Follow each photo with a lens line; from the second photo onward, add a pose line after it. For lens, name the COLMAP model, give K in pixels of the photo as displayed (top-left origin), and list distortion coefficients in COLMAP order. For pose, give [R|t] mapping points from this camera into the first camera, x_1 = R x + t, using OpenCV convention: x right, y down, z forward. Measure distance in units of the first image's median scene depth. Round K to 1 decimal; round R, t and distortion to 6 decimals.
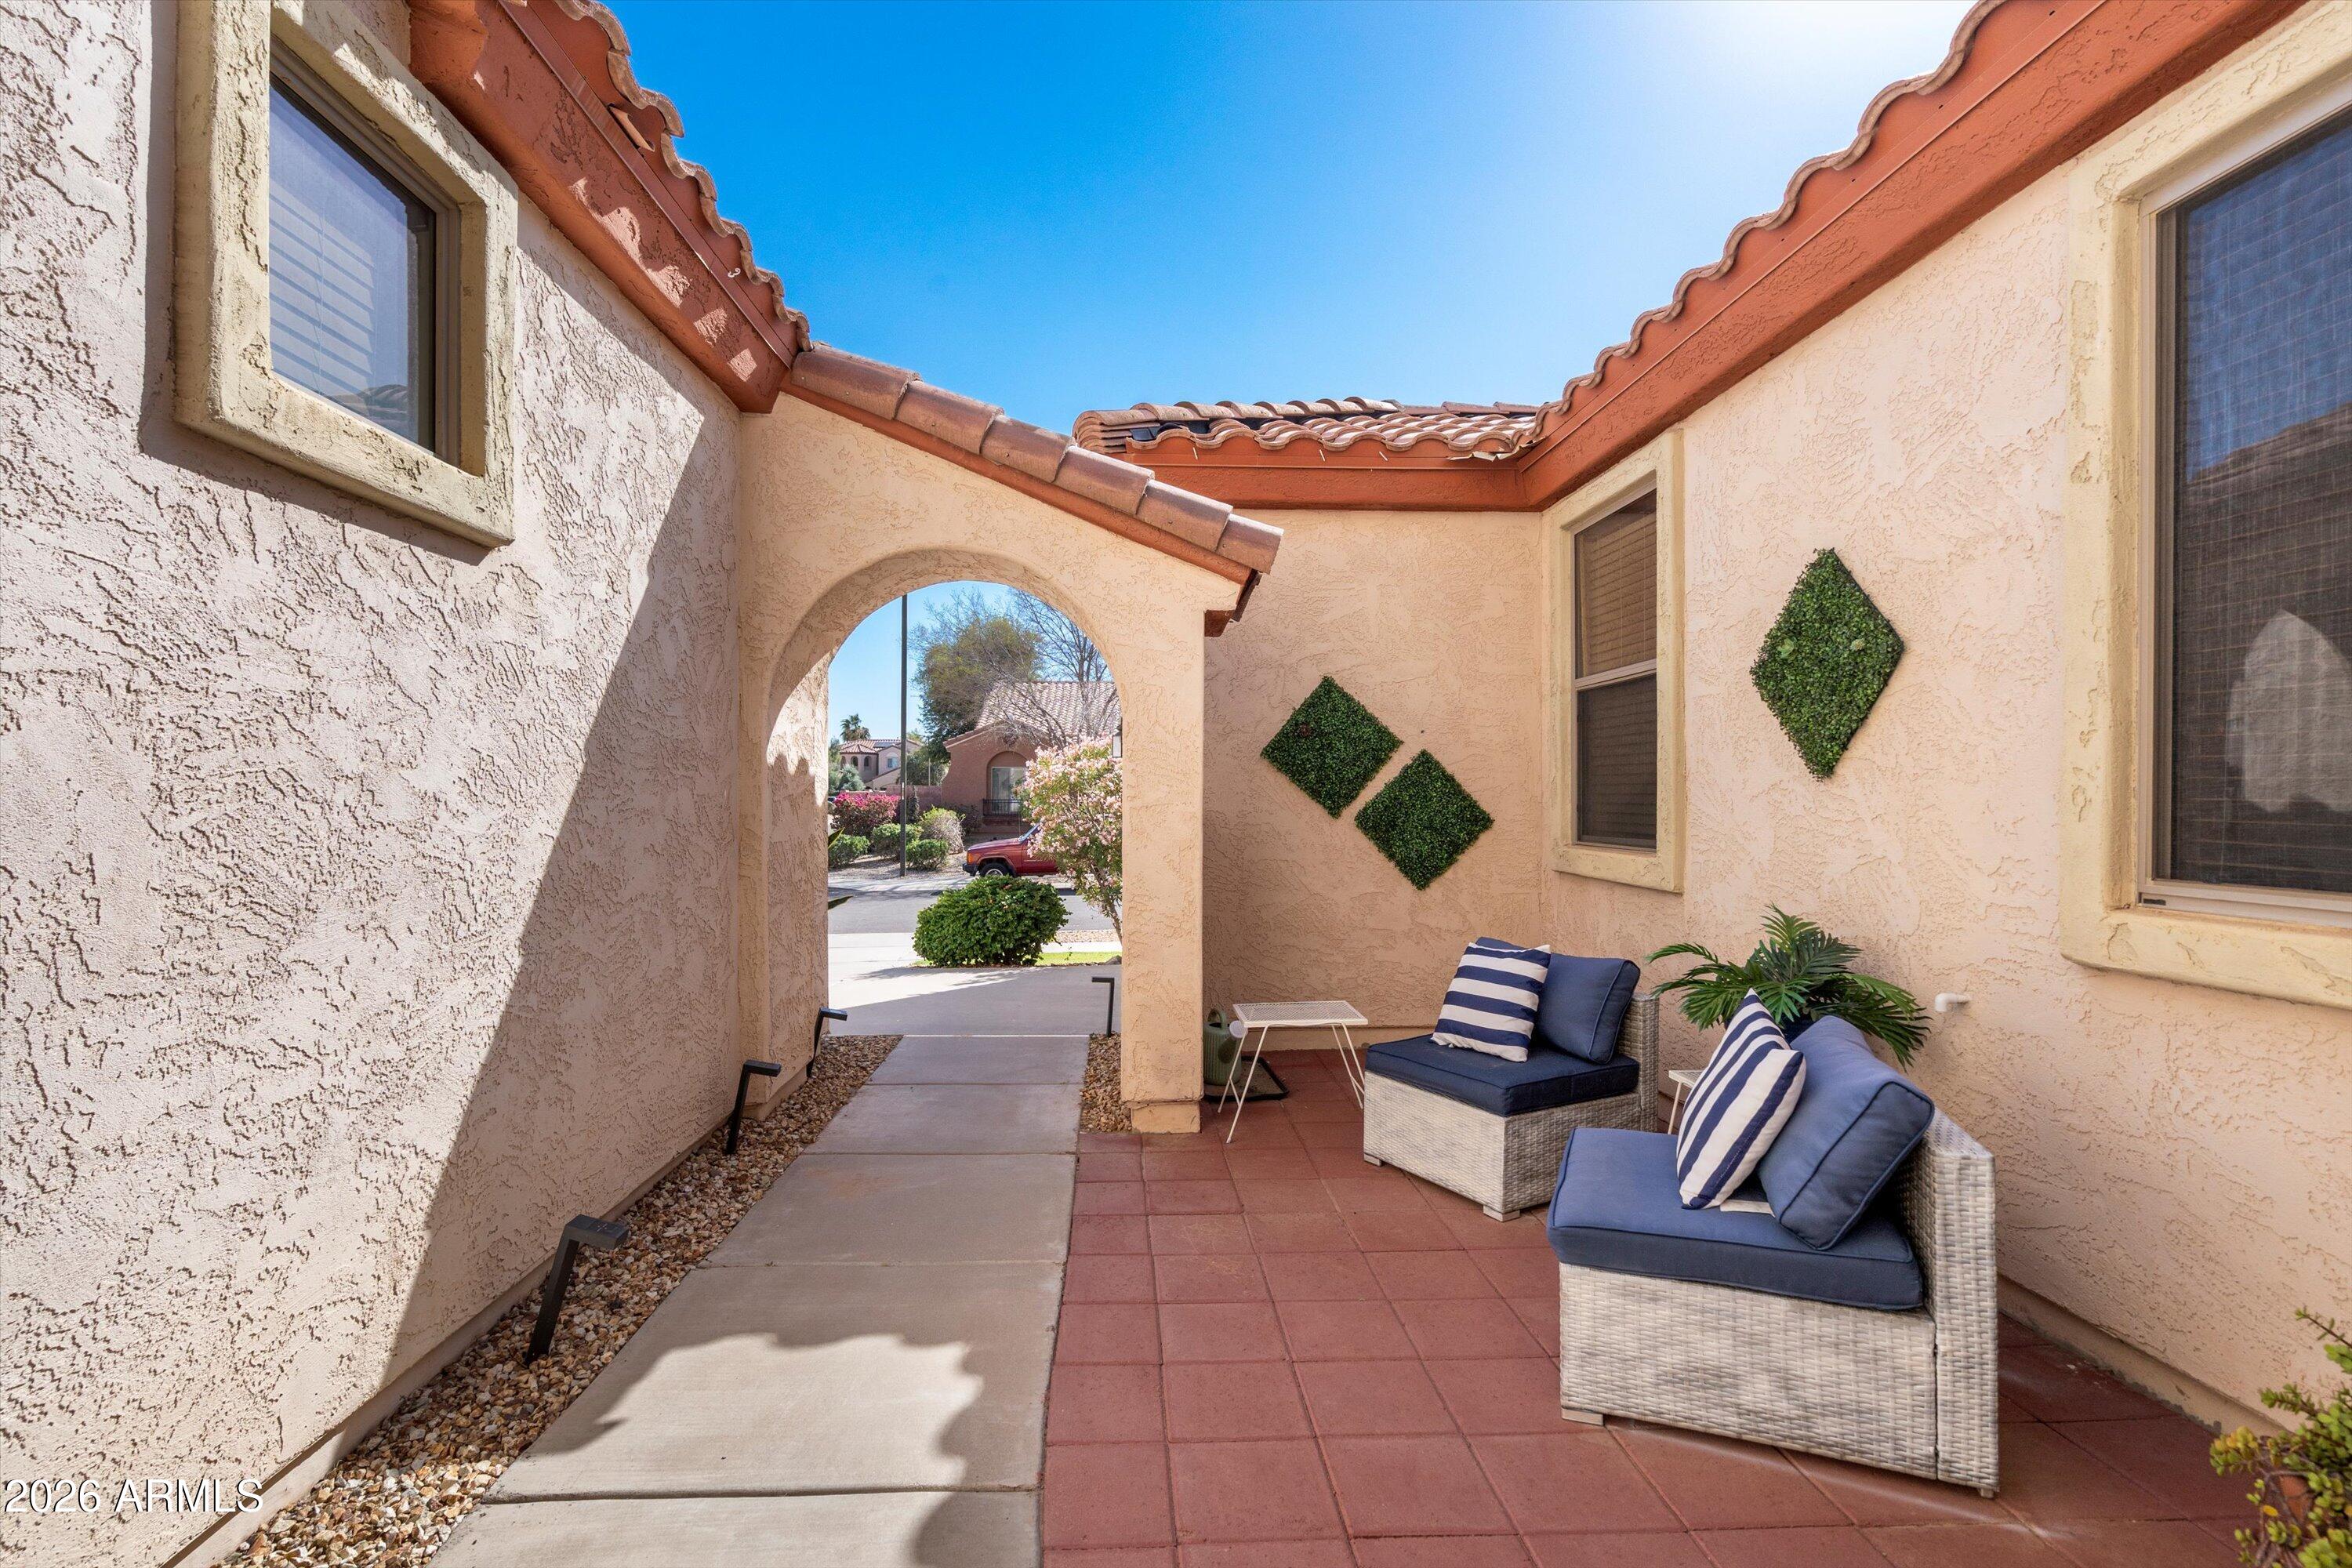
lens RADIAL K [[1056.9, 0, 1163.3], [0, 1056.9, 800.8], [0, 0, 1]] dist [-0.006350, 0.003408]
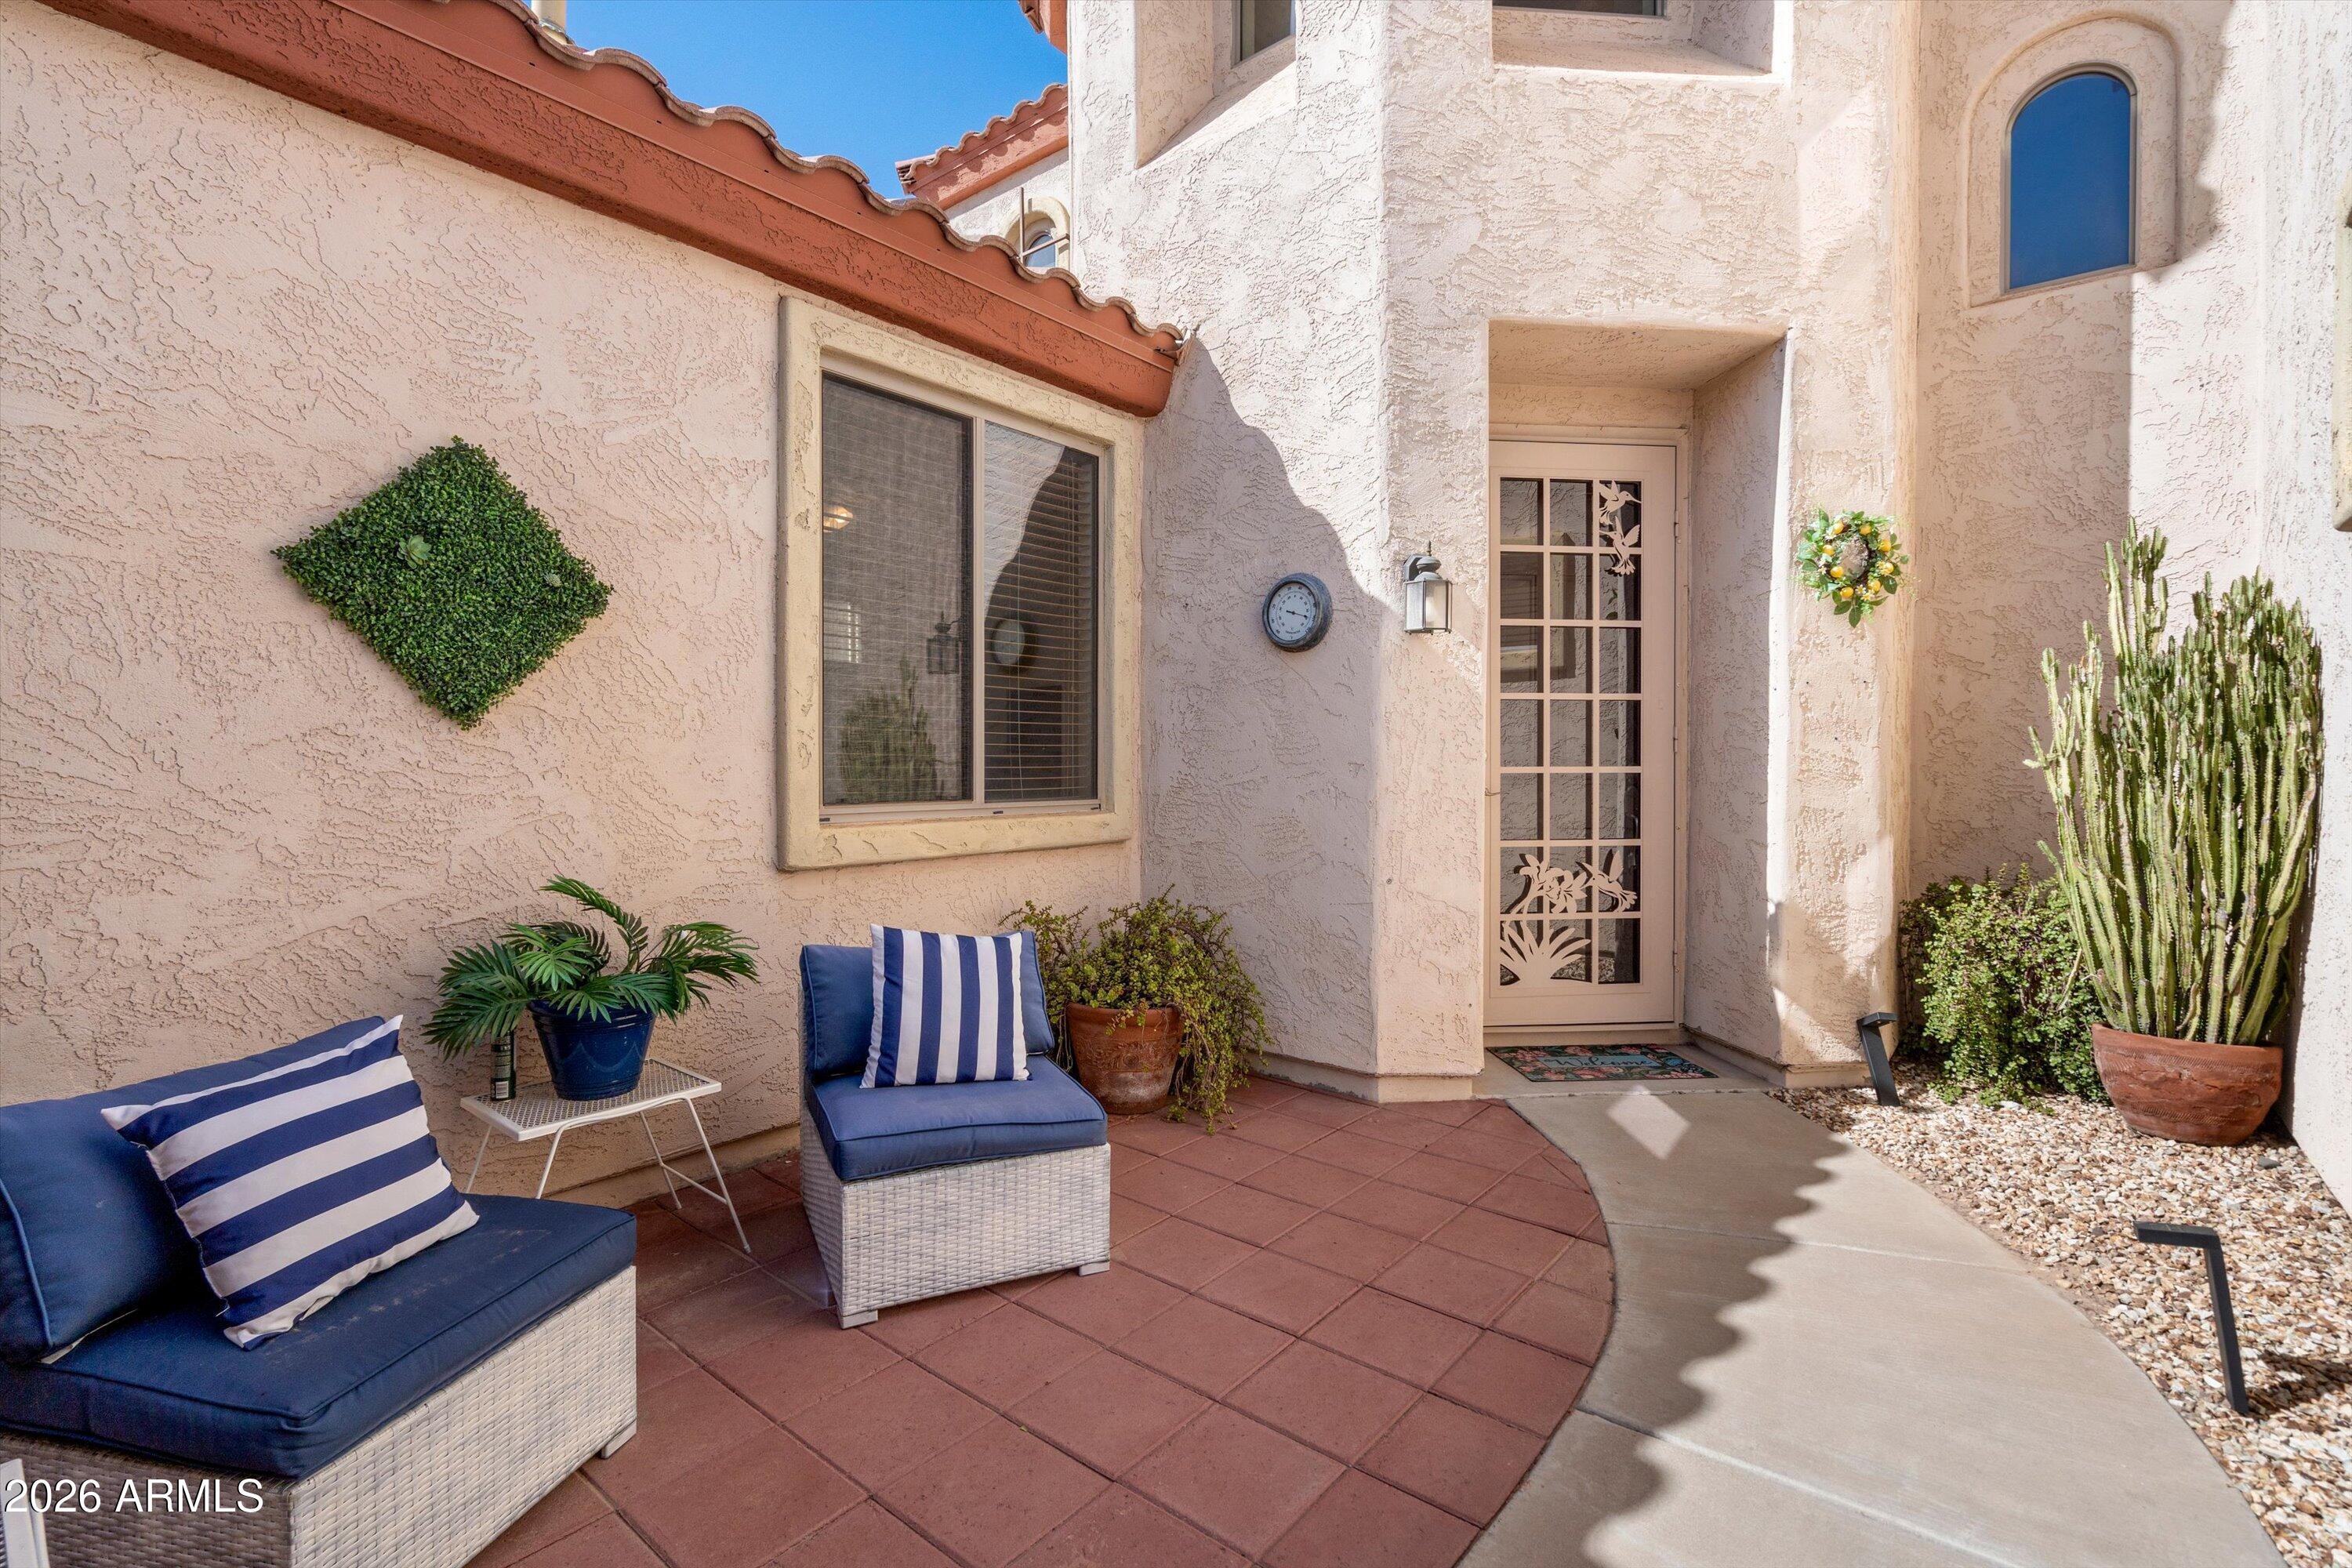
lens RADIAL K [[1056.9, 0, 1160.4], [0, 1056.9, 759.3], [0, 0, 1]] dist [-0.006350, 0.003408]
pose [[-0.736730, -0.003032, 0.676180, -0.362463], [-0.002851, 0.999995, 0.001378, 0.003213], [-0.676181, -0.000912, -0.736735, 1.422271]]
